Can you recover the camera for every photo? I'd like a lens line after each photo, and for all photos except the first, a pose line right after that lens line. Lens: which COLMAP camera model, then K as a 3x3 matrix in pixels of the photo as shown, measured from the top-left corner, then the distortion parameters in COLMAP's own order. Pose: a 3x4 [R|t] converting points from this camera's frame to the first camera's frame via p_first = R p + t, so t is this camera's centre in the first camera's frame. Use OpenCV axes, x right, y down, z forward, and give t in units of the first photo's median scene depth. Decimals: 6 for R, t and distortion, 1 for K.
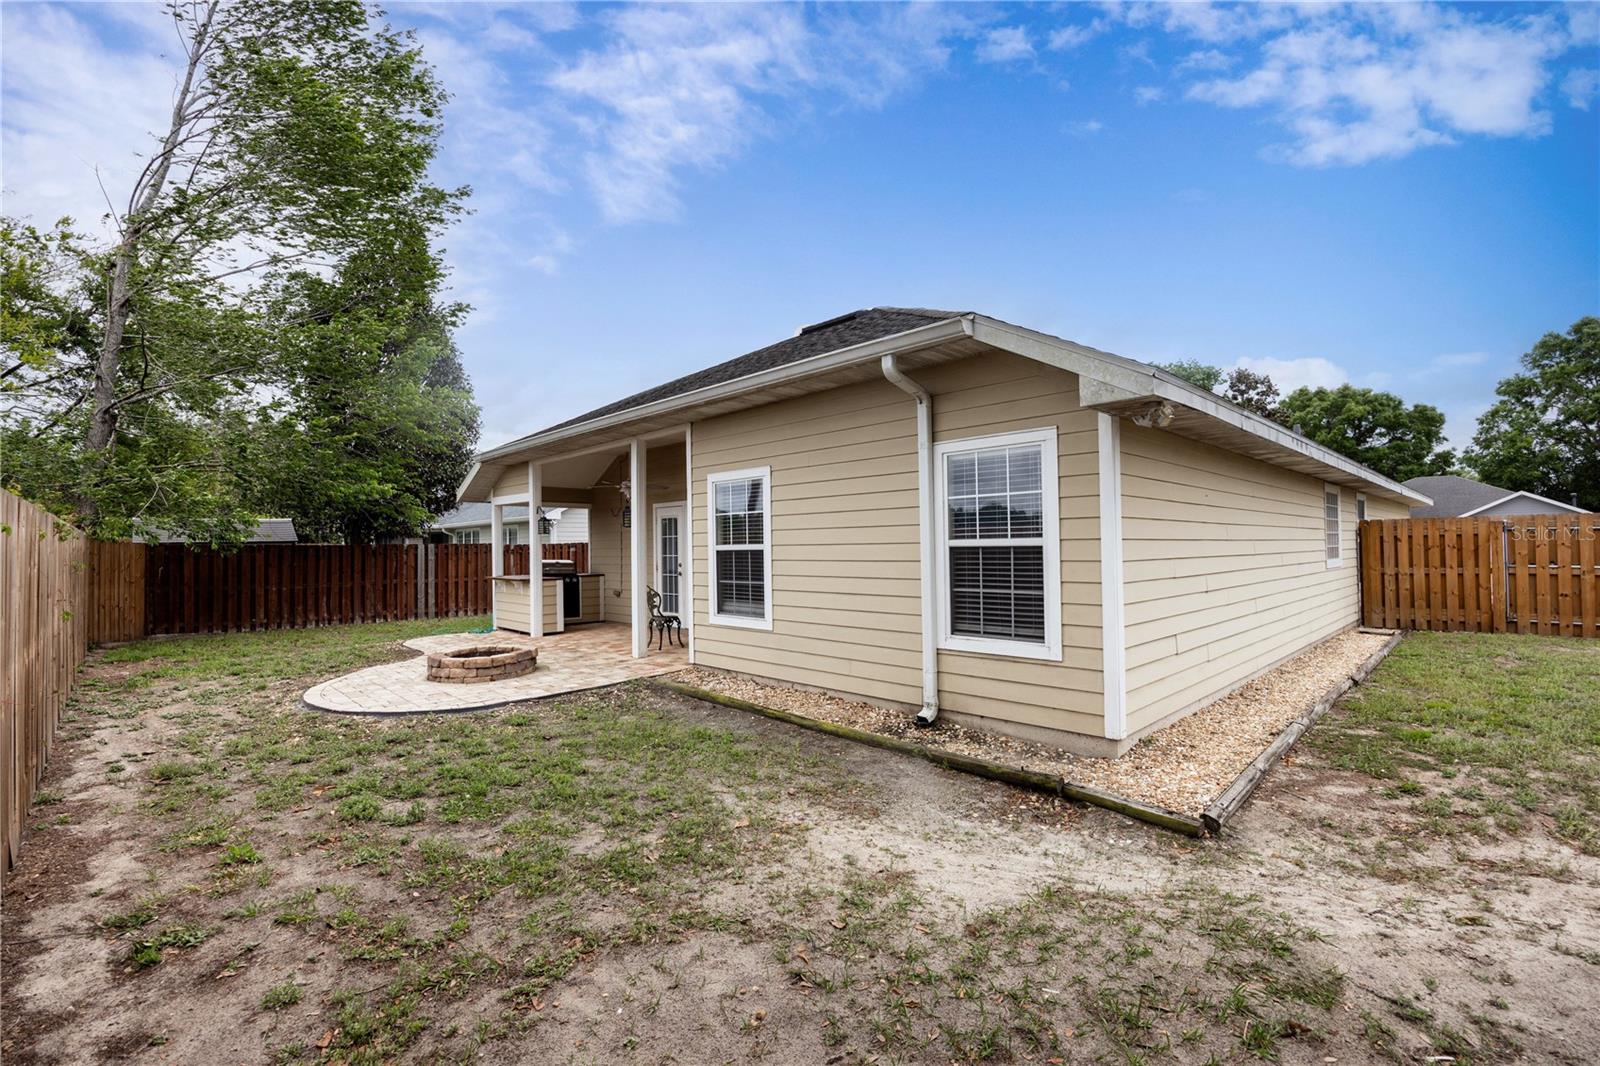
lens RADIAL K [[705.1, 0, 788.6], [0, 705.1, 530.3], [0, 0, 1]] dist [-0.000132, -0.000133]
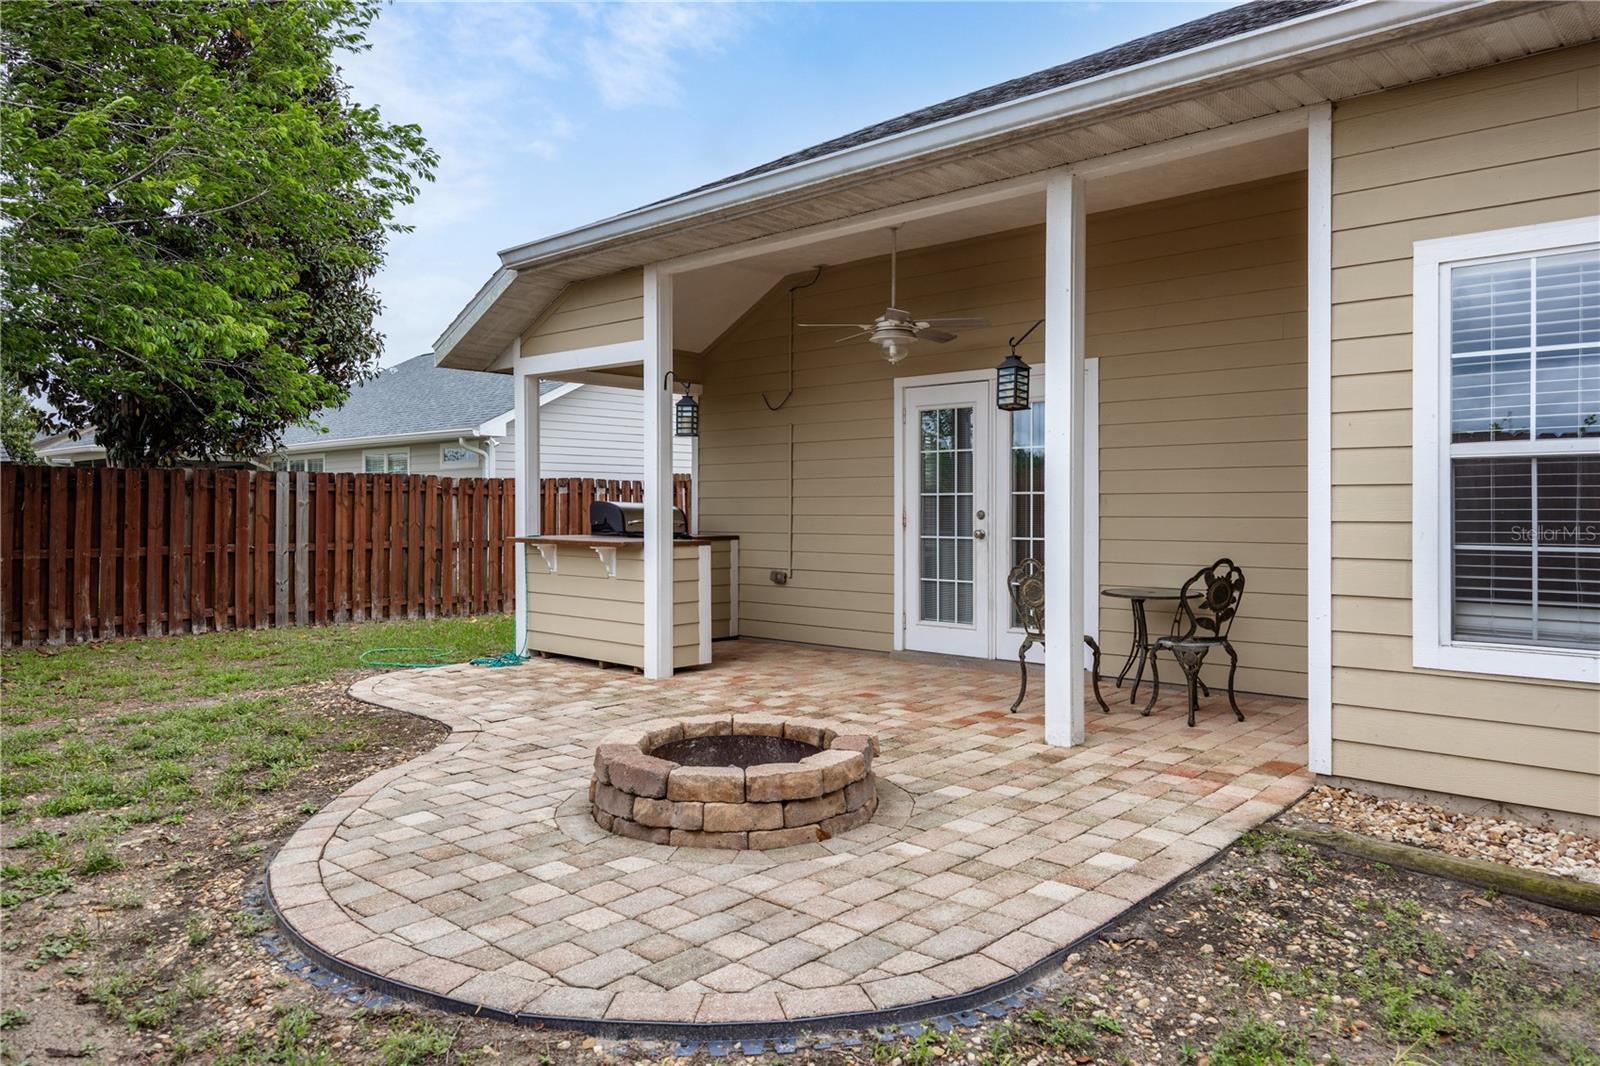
lens RADIAL K [[1088.3, 0, 806.4], [0, 1088.3, 516.9], [0, 0, 1]] dist [0.004771, -0.001848]
pose [[0.997346, 0.014349, 0.071378, -0.300111], [-0.016610, 0.999376, 0.031186, 0.029917], [-0.070886, -0.032289, 0.996962, 0.317489]]
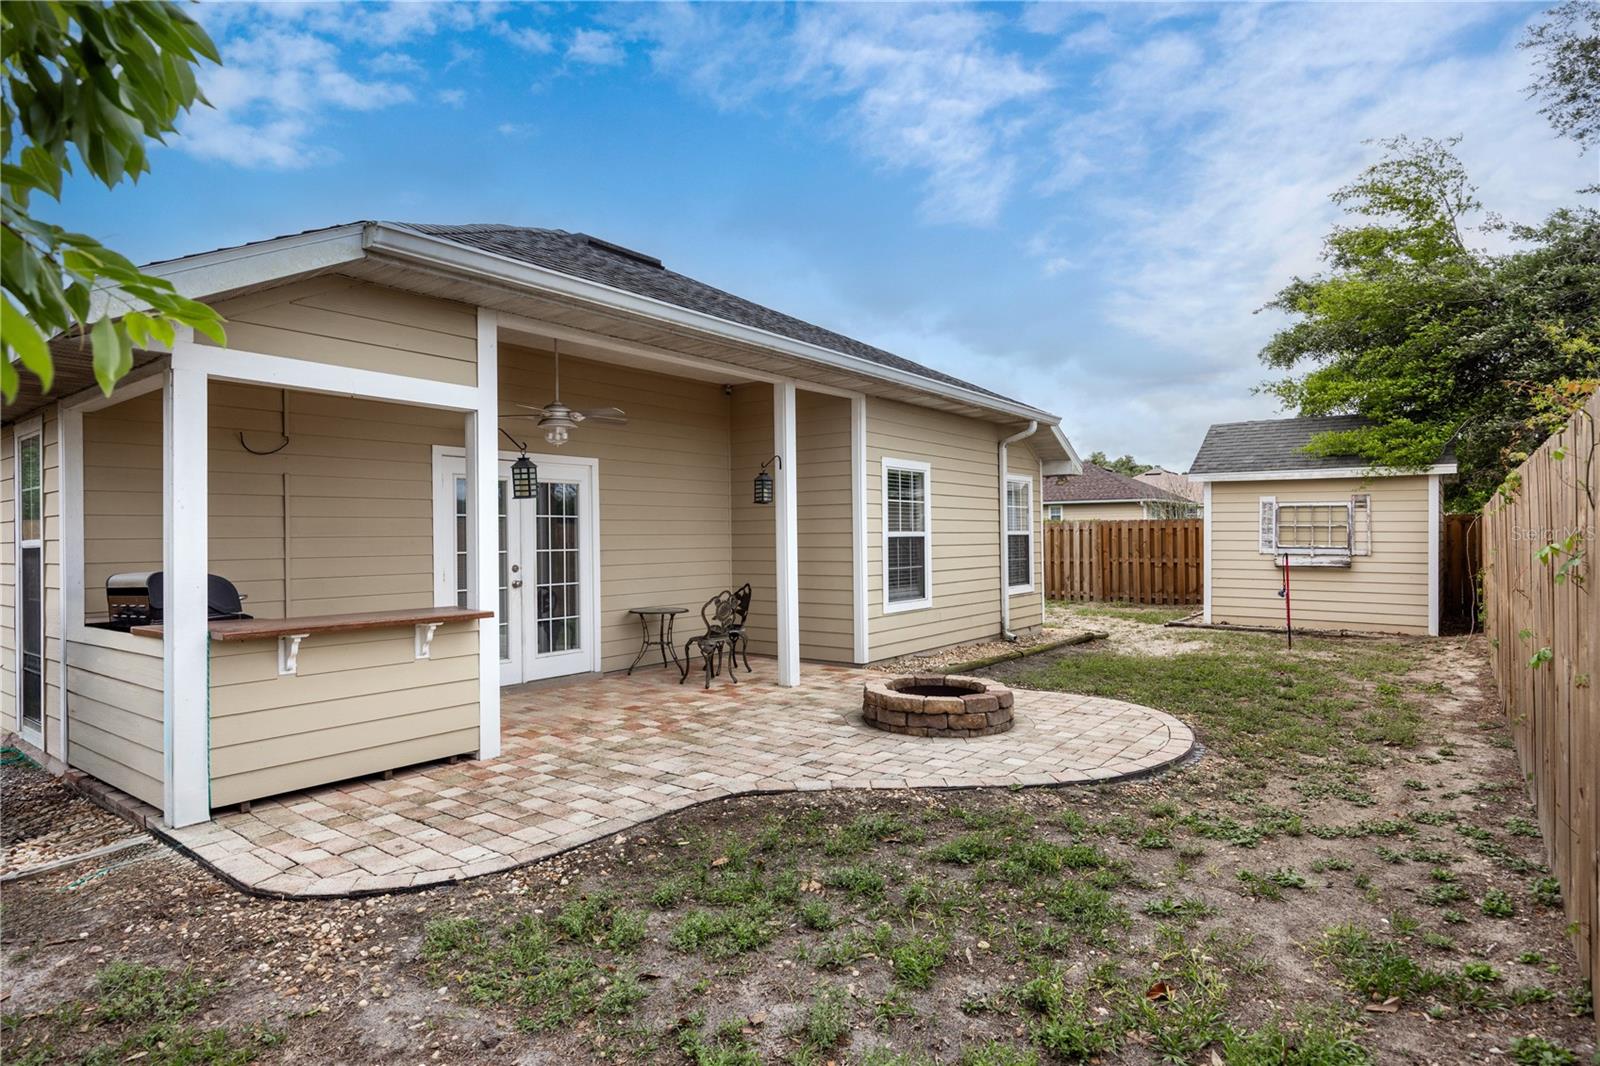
lens RADIAL K [[874.6, 0, 801.4], [0, 874.6, 537.4], [0, 0, 1]] dist [0.001264, 0.000471]
pose [[-0.163788, 0.014221, 0.986393, -0.829868], [-0.010267, 0.999817, -0.016119, 0.032556], [-0.986442, -0.012767, -0.163612, 0.861039]]
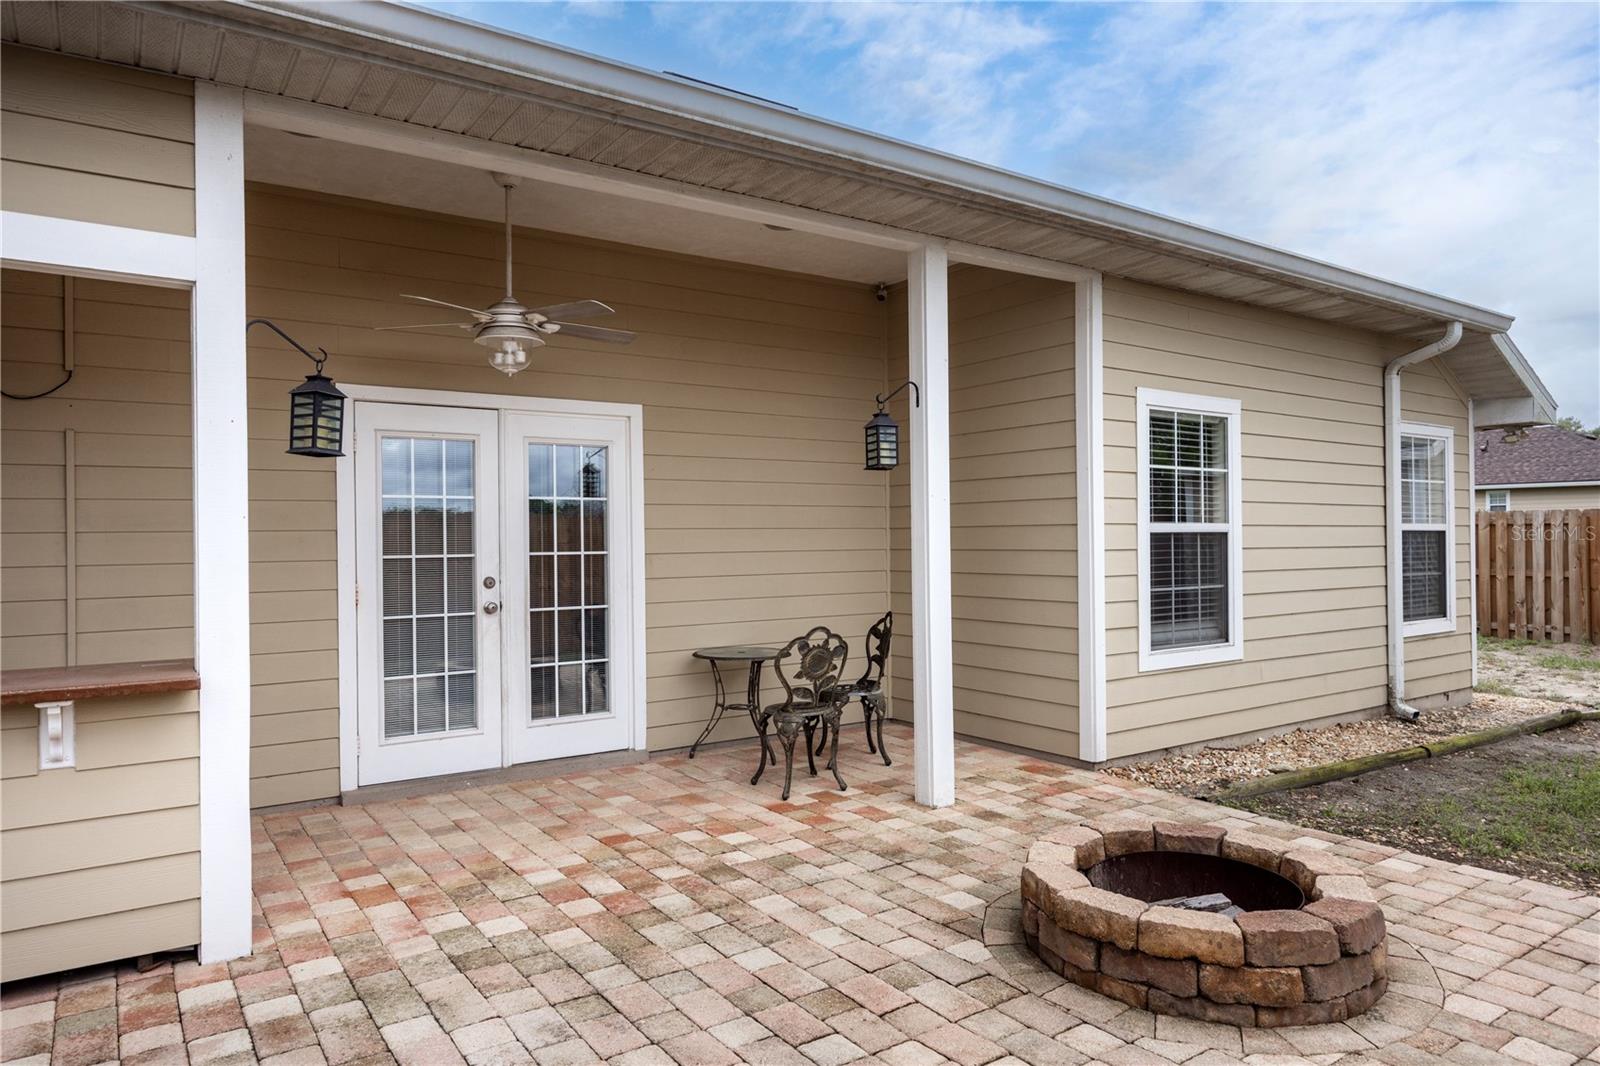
lens RADIAL K [[1027.0, 0, 799.5], [0, 1027.0, 541.7], [0, 0, 1]] dist [0.006405, -0.008614]
pose [[0.148002, 0.009968, 0.988937, -0.598515], [-0.015782, 0.999846, -0.007716, 0.029897], [-0.988861, -0.014465, 0.148136, 0.752244]]
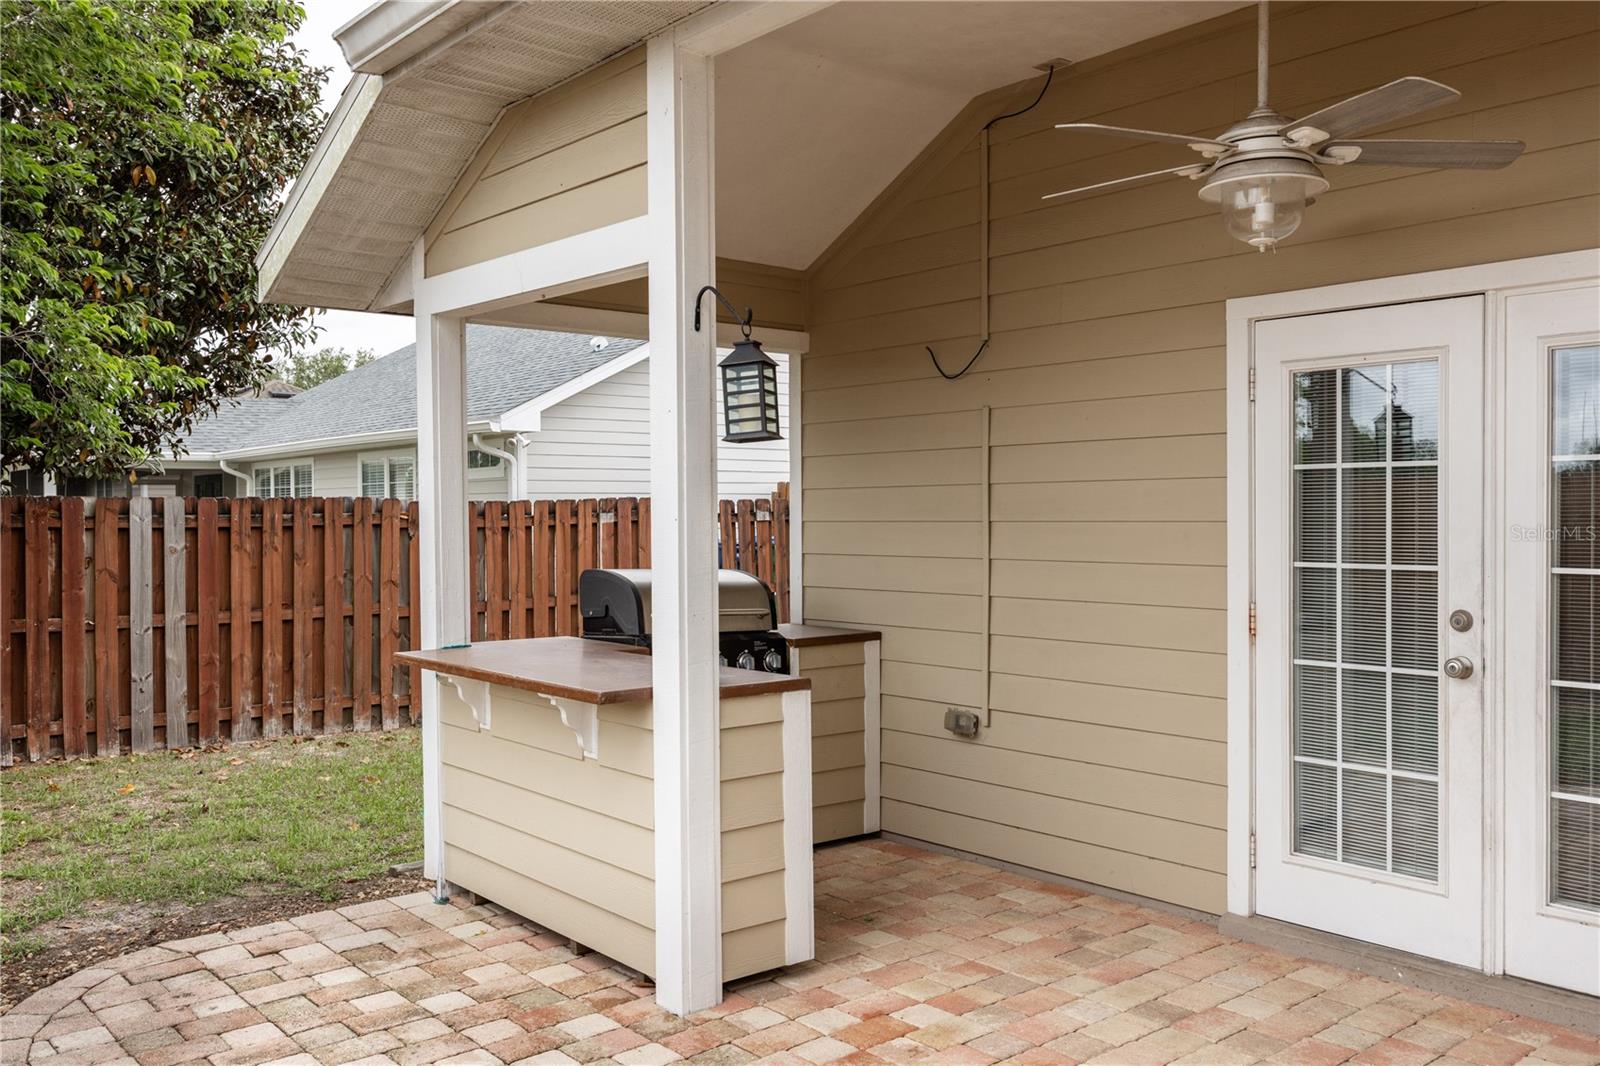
lens RADIAL K [[1358.6, 0, 808.2], [0, 1358.6, 531.6], [0, 0, 1]] dist [-0.001557, -0.015164]
pose [[0.998548, 0.009192, -0.053076, -0.292814], [-0.007113, 0.999205, 0.039232, 0.013259], [0.053394, -0.038797, 0.997820, 0.620040]]
